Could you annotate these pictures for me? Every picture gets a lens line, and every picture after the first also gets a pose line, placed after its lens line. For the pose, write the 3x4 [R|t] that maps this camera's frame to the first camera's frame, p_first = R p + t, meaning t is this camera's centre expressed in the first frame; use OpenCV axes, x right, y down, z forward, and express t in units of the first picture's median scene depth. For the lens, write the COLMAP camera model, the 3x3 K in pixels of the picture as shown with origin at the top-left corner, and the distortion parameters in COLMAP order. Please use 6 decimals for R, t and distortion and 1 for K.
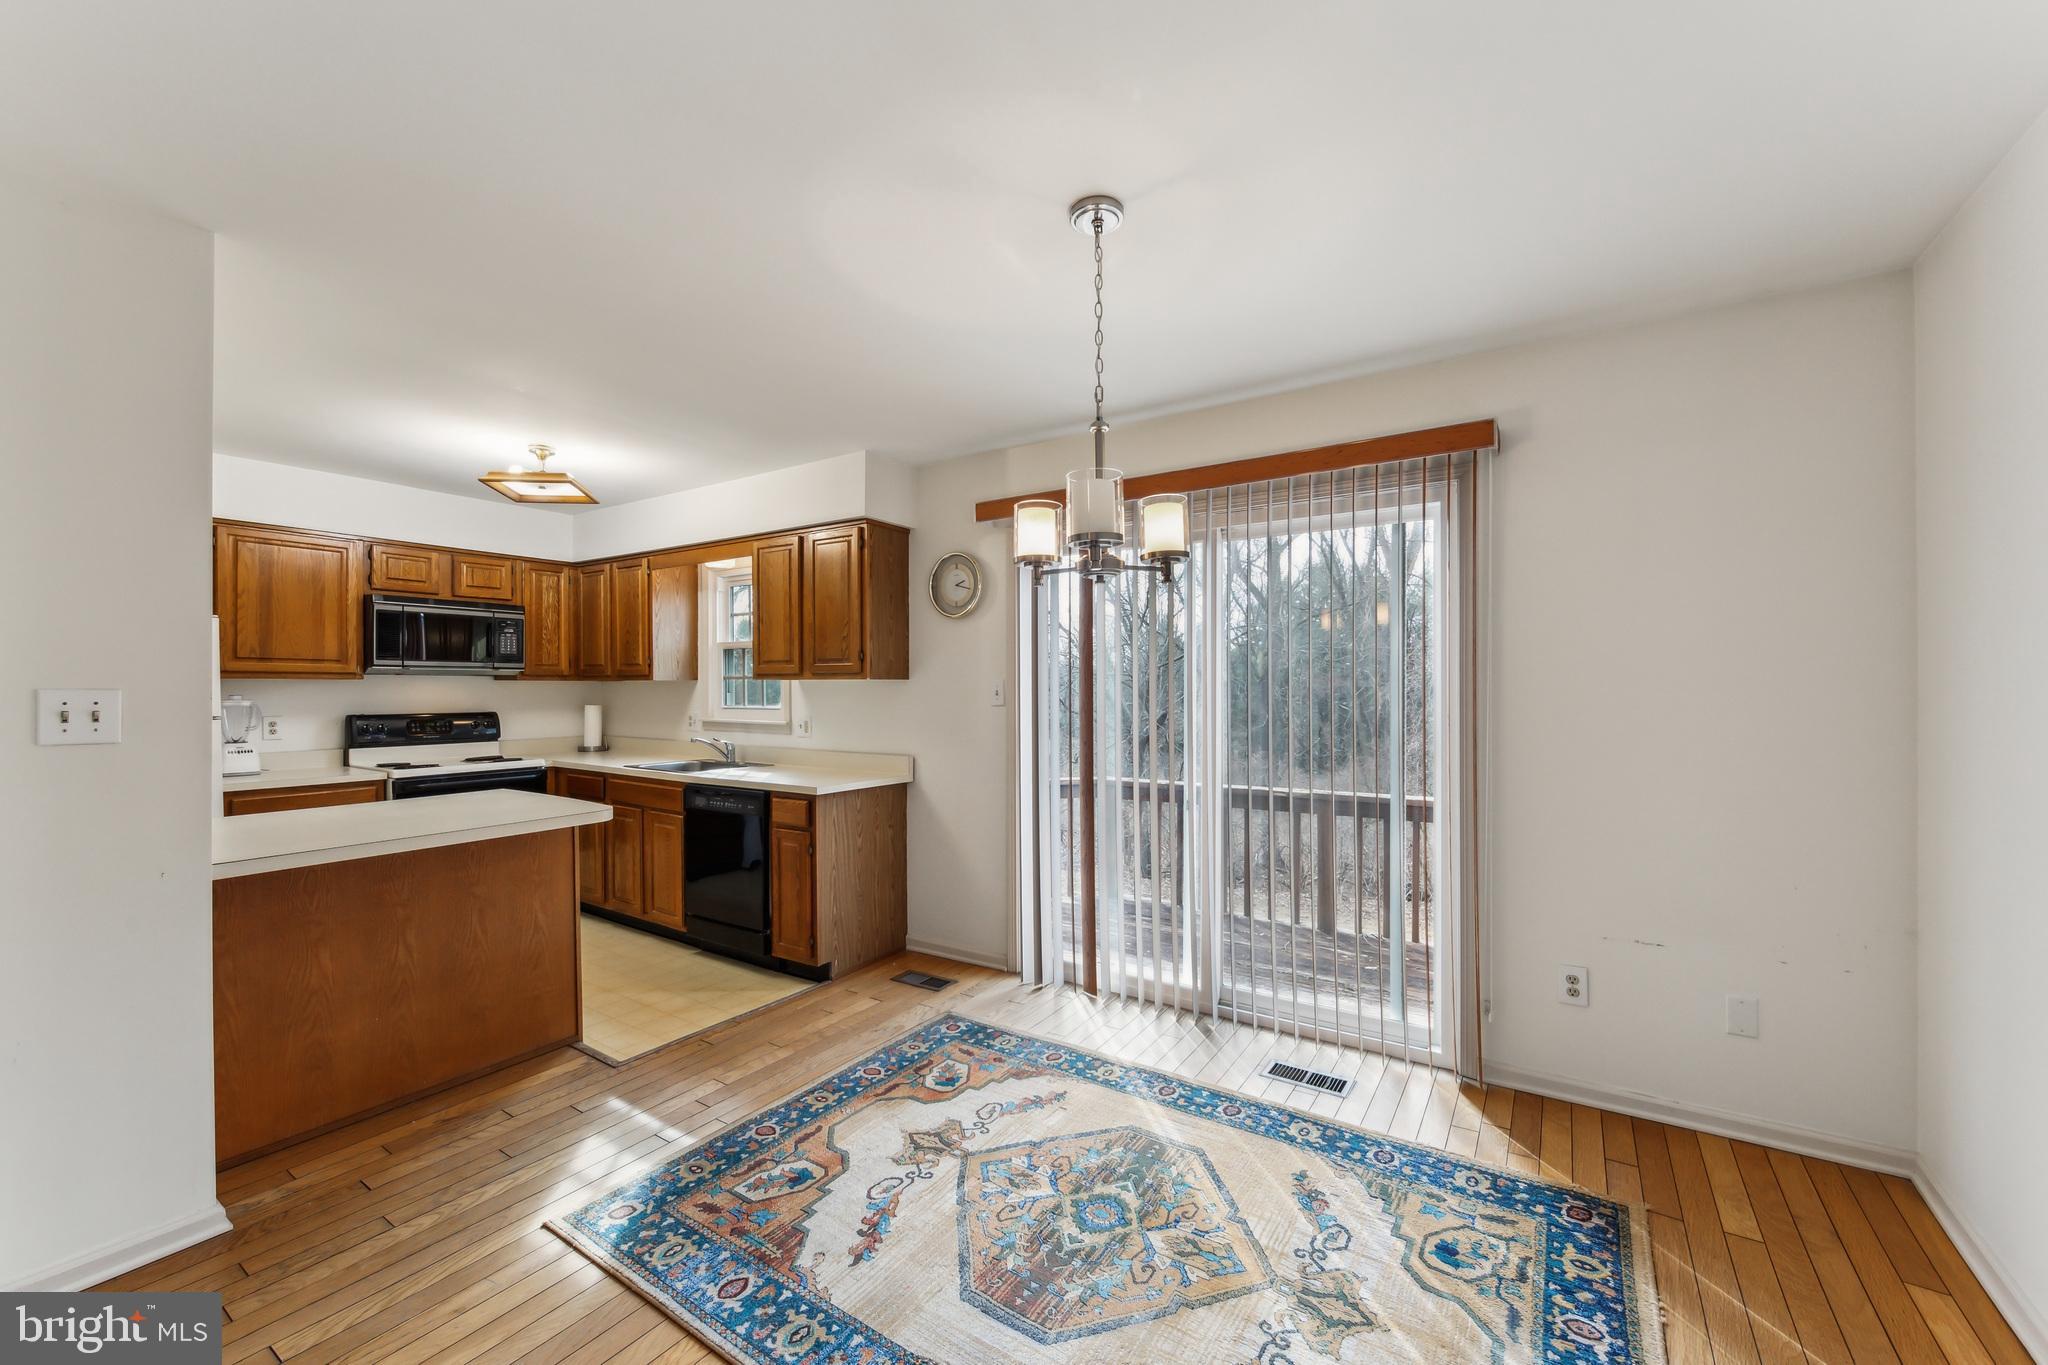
lens RADIAL K [[808.9, 0, 1031.4], [0, 808.9, 680.7], [0, 0, 1]] dist [-0.011688, 0.001986]
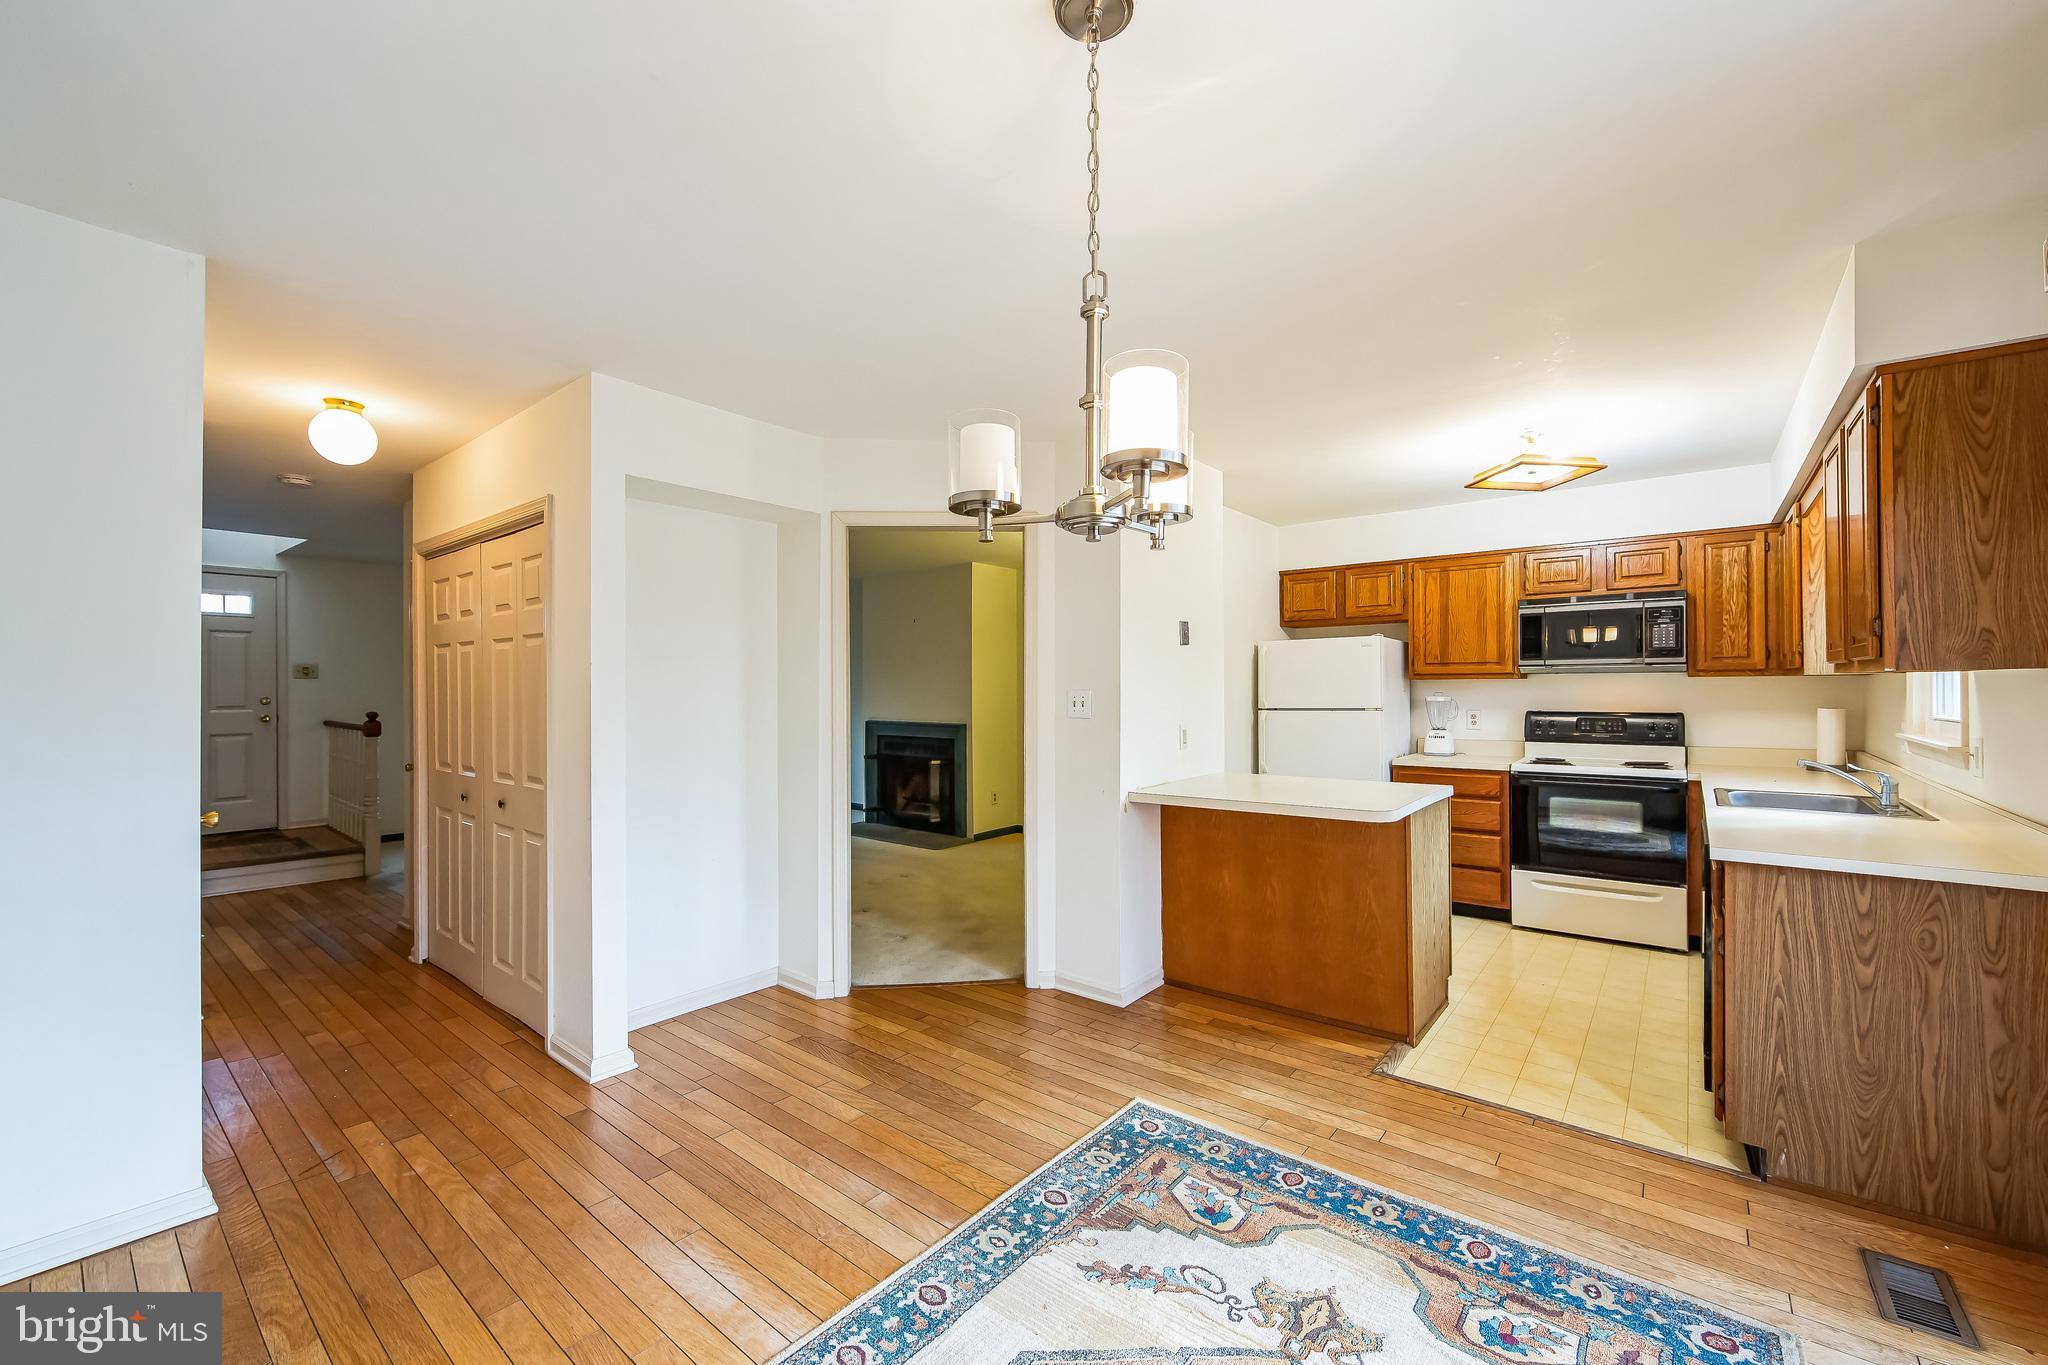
lens RADIAL K [[808.9, 0, 1020.9], [0, 808.9, 688.0], [0, 0, 1]] dist [-0.011688, 0.001986]
pose [[-0.108813, 0.000161, -0.994062, 0.496934], [0.015060, 0.999885, -0.001486, 0.003613], [0.993948, -0.015132, -0.108803, 0.663654]]
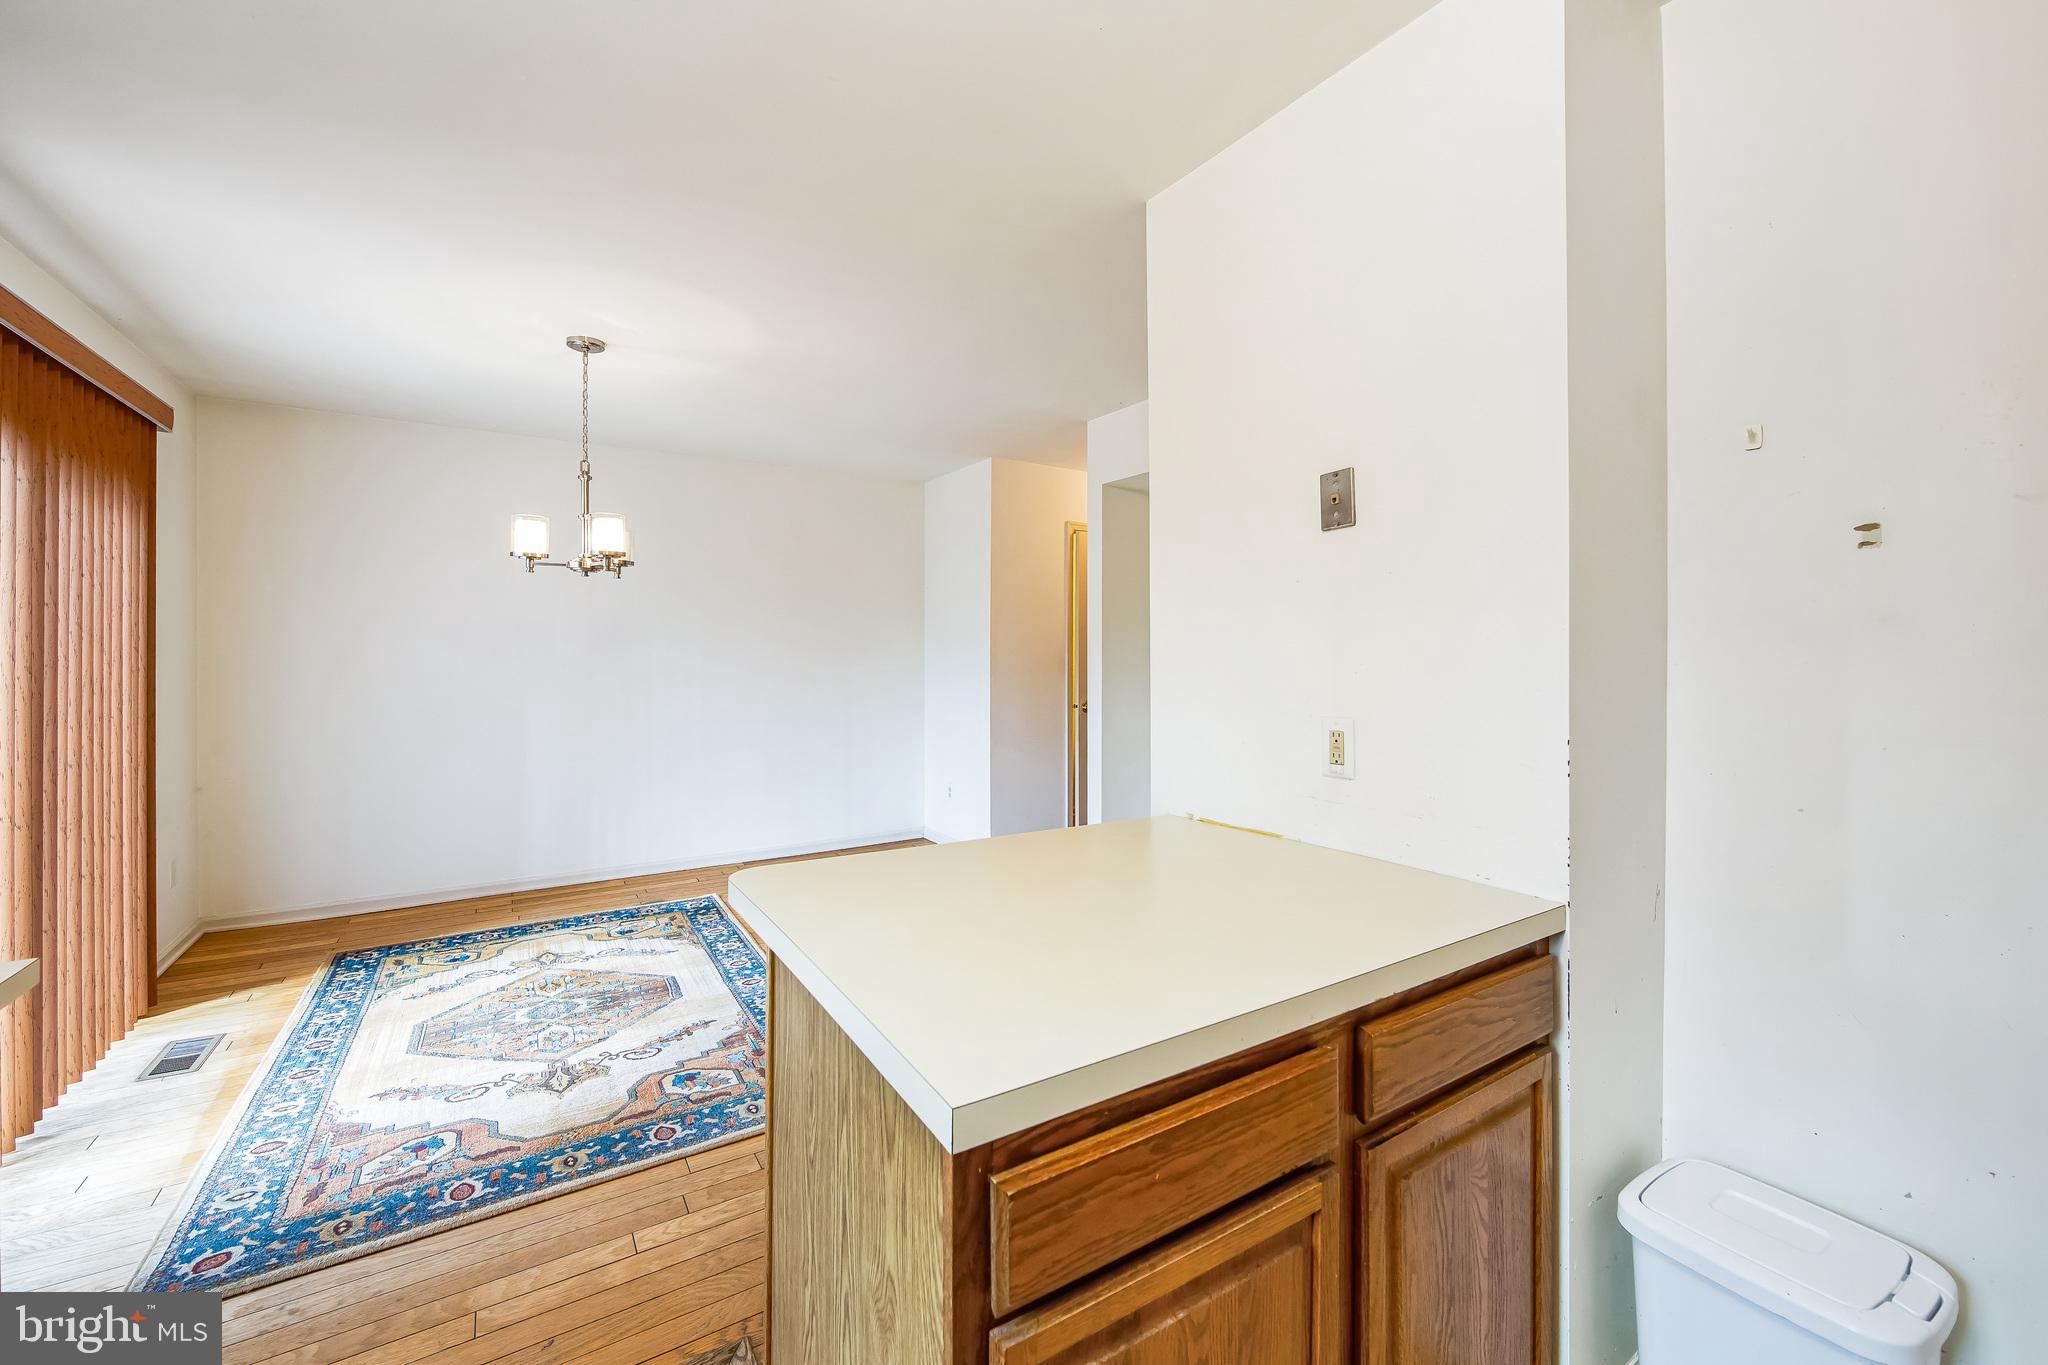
lens RADIAL K [[808.9, 0, 1031.7], [0, 808.9, 666.5], [0, 0, 1]] dist [-0.011688, 0.001986]
pose [[-0.918465, -0.008633, 0.395409, -0.871803], [-0.004975, 0.999935, 0.010277, 0.023084], [-0.395472, 0.007472, -0.918448, 1.369207]]
